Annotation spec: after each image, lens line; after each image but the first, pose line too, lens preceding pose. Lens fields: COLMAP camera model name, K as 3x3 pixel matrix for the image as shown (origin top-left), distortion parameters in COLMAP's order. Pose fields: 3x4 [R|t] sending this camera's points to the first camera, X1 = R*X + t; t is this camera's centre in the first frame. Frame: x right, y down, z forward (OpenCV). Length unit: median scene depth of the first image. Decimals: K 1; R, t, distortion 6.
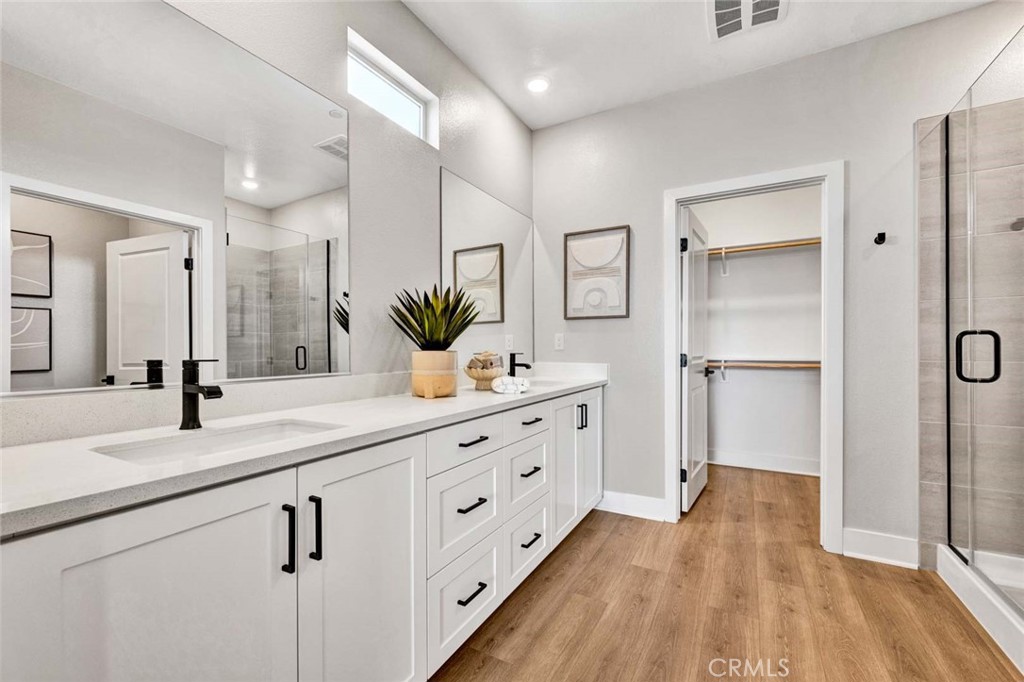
lens RADIAL K [[415.9, 0, 517.9], [0, 415.9, 352.2], [0, 0, 1]] dist [-0.000064, -0.000111]
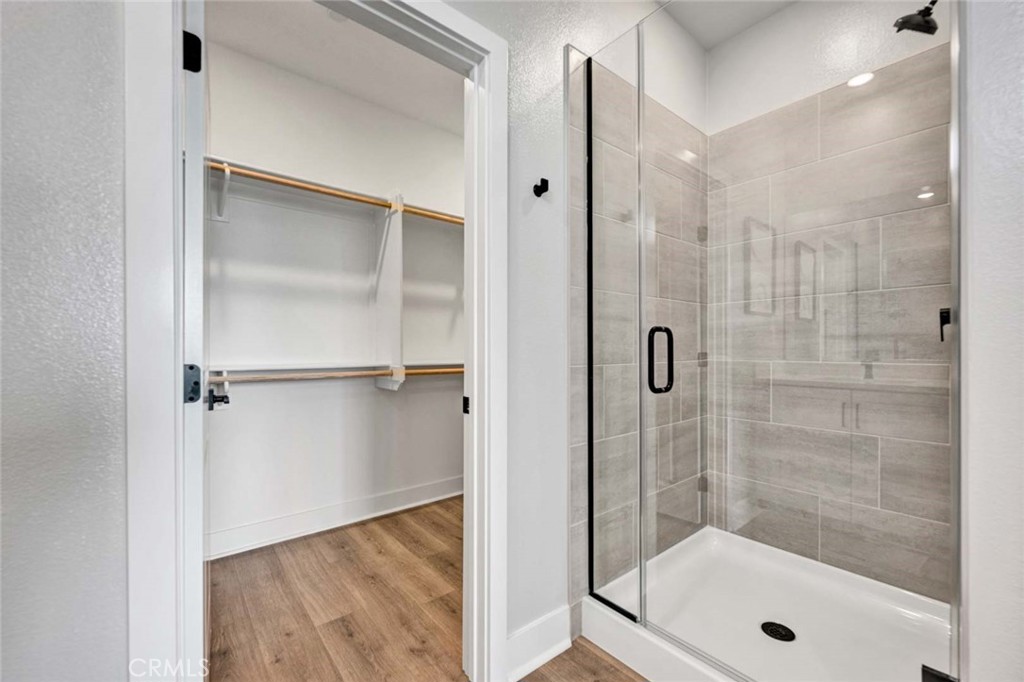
lens RADIAL K [[415.9, 0, 517.9], [0, 415.9, 352.2], [0, 0, 1]] dist [-0.000064, -0.000111]
pose [[0.362582, -0.001014, 0.931951, 0.221039], [0.004813, 0.999988, -0.000785, -0.003947], [-0.931940, 0.004770, 0.362582, 0.781108]]
